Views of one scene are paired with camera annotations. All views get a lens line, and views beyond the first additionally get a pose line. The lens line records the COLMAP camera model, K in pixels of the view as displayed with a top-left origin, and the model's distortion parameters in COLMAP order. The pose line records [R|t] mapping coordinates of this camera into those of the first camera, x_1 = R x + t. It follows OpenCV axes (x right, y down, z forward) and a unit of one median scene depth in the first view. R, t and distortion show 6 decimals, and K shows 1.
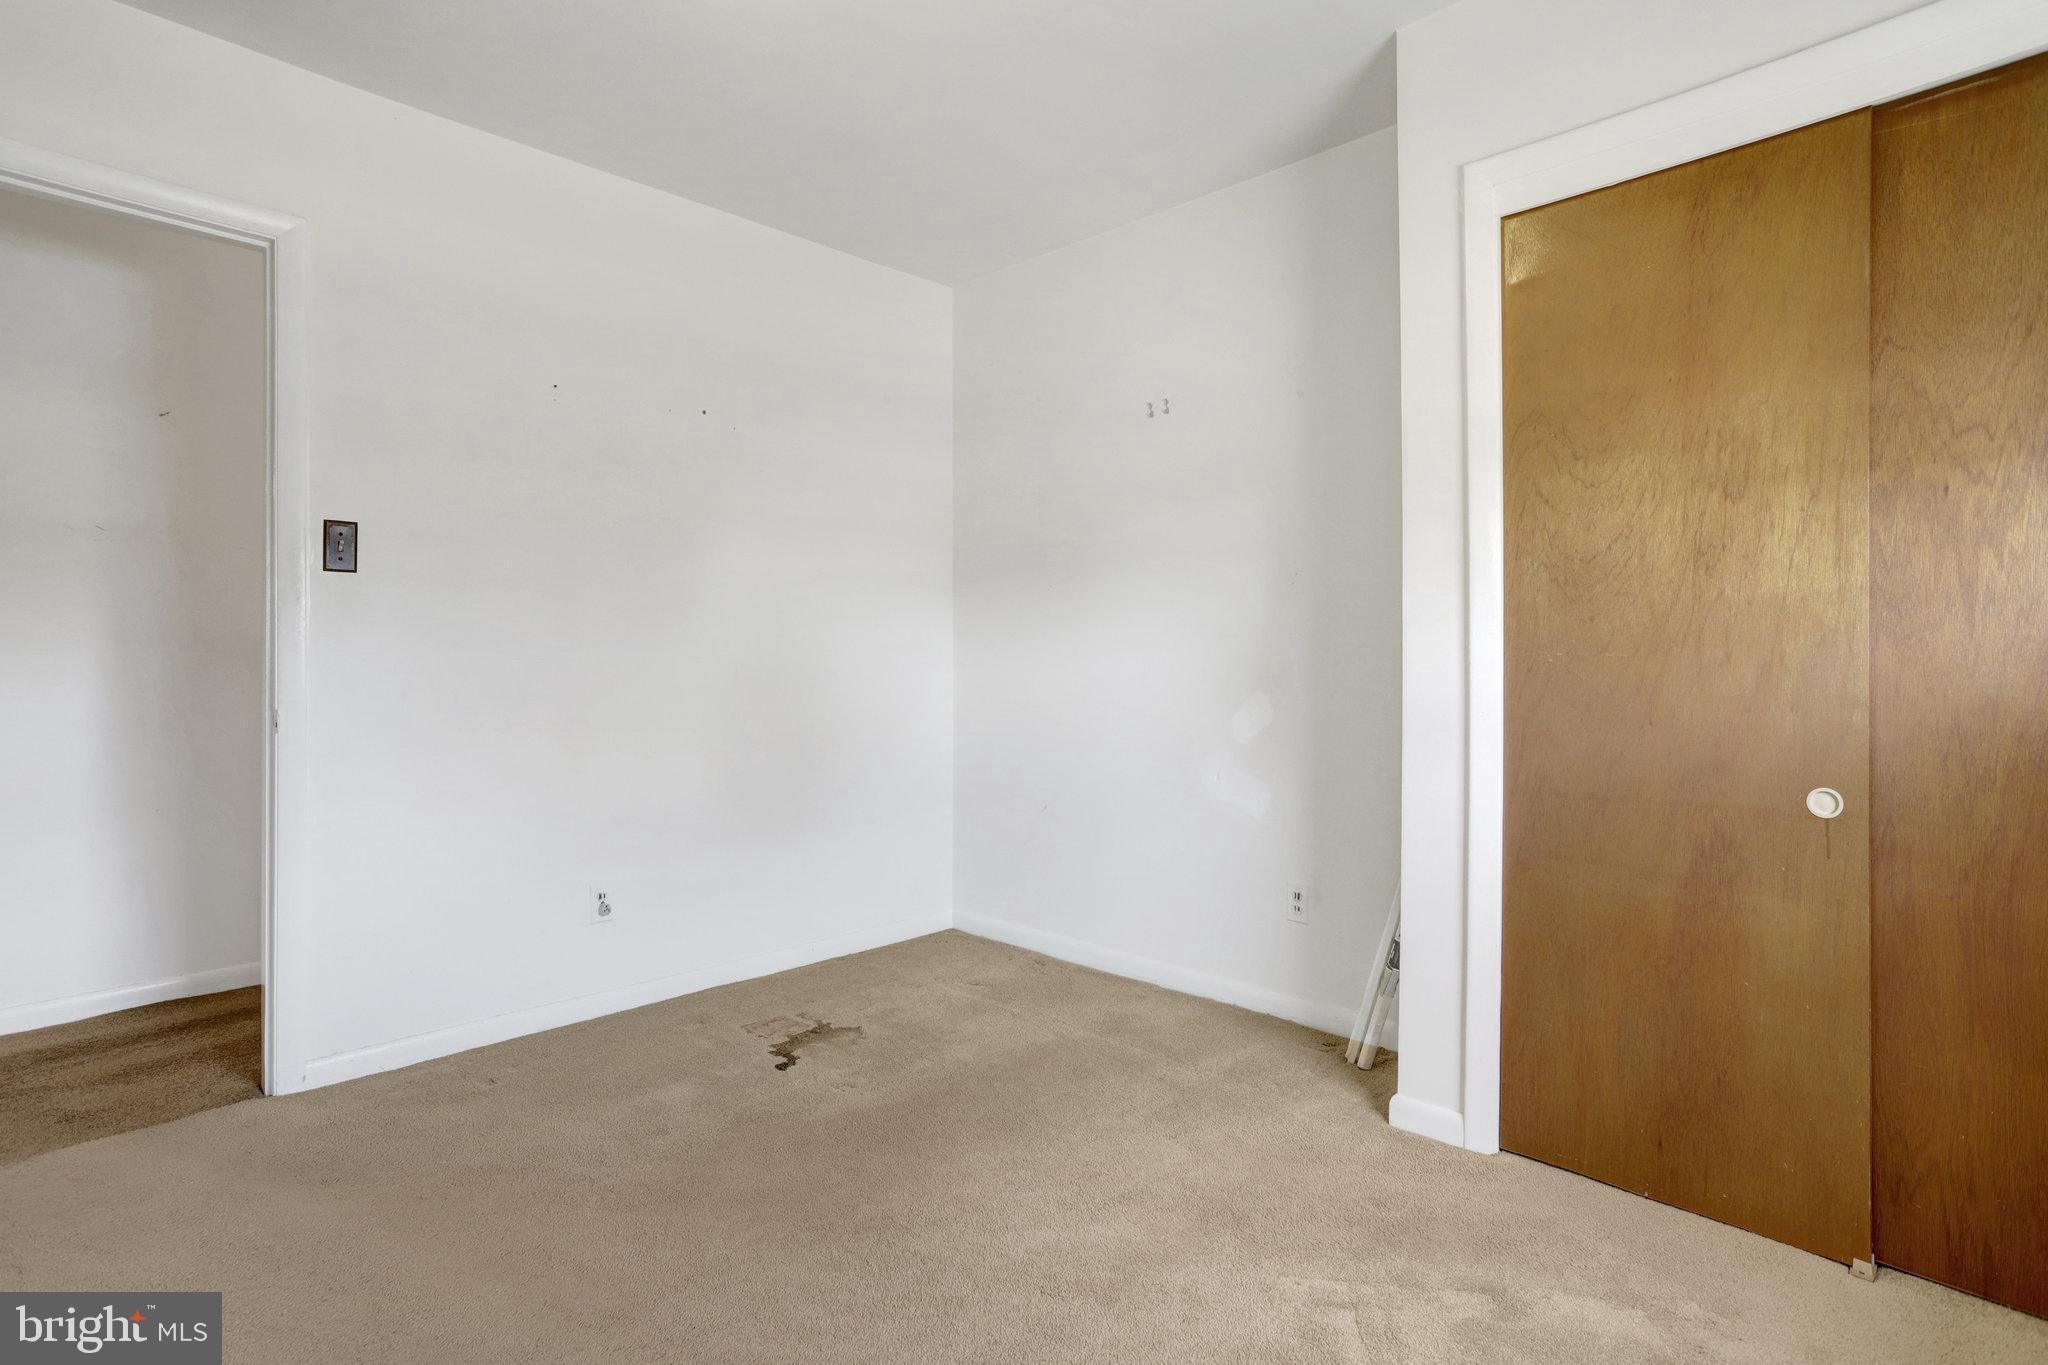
lens RADIAL K [[993.7, 0, 1019.0], [0, 993.7, 678.8], [0, 0, 1]] dist [-0.030099, 0.006852]
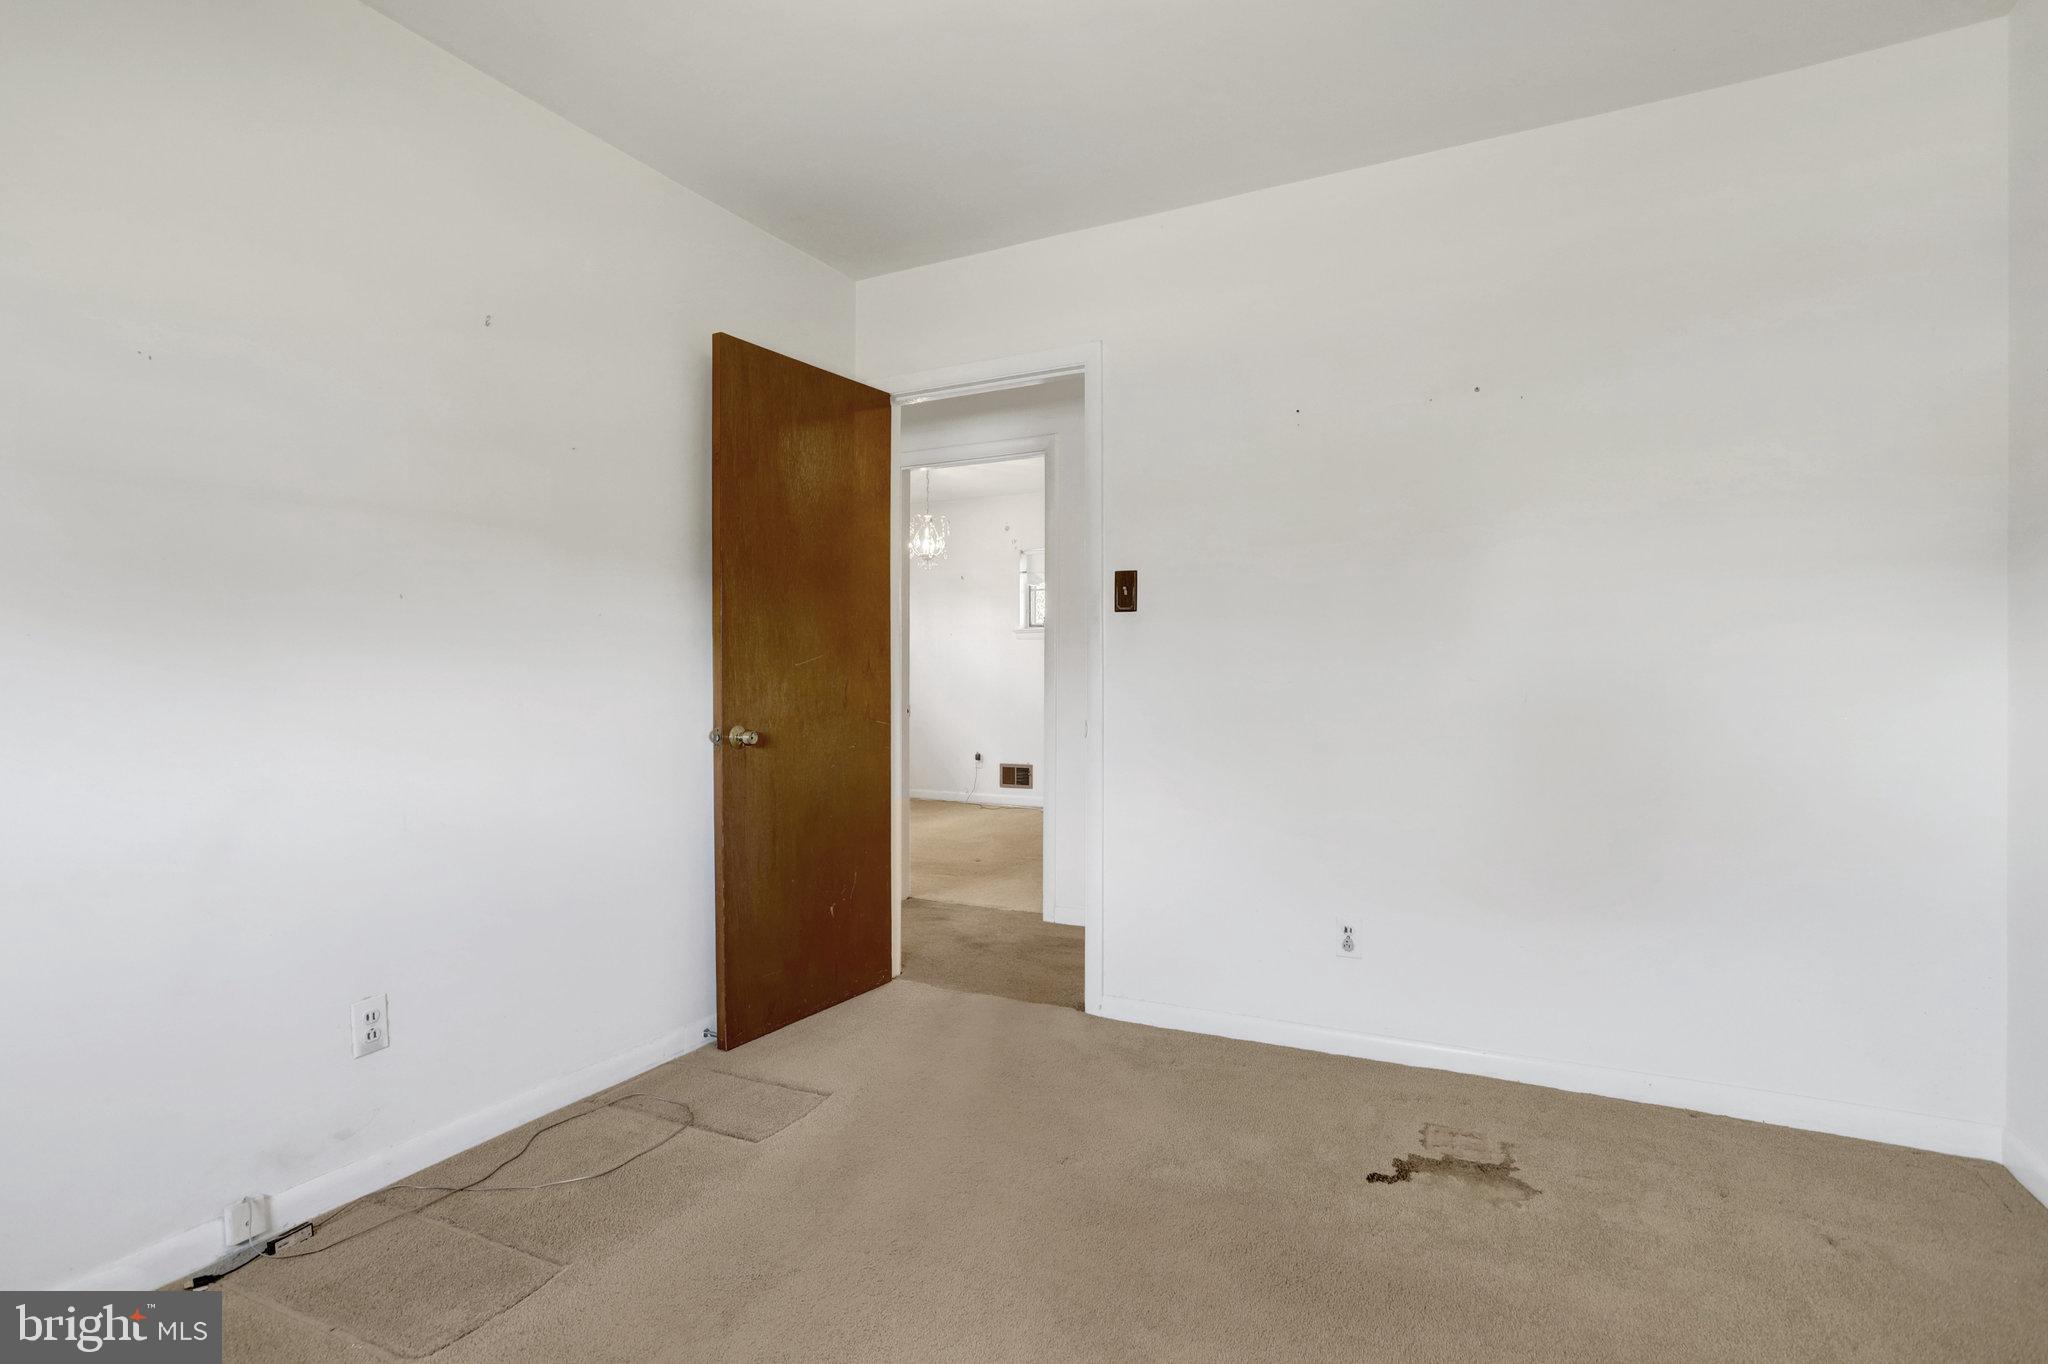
lens RADIAL K [[993.7, 0, 1020.3], [0, 993.7, 689.7], [0, 0, 1]] dist [-0.030099, 0.006852]
pose [[0.287103, 0.004368, -0.957890, 0.200217], [-0.015275, 0.999883, -0.000019, -0.003358], [0.957778, 0.014638, 0.287136, 0.209962]]
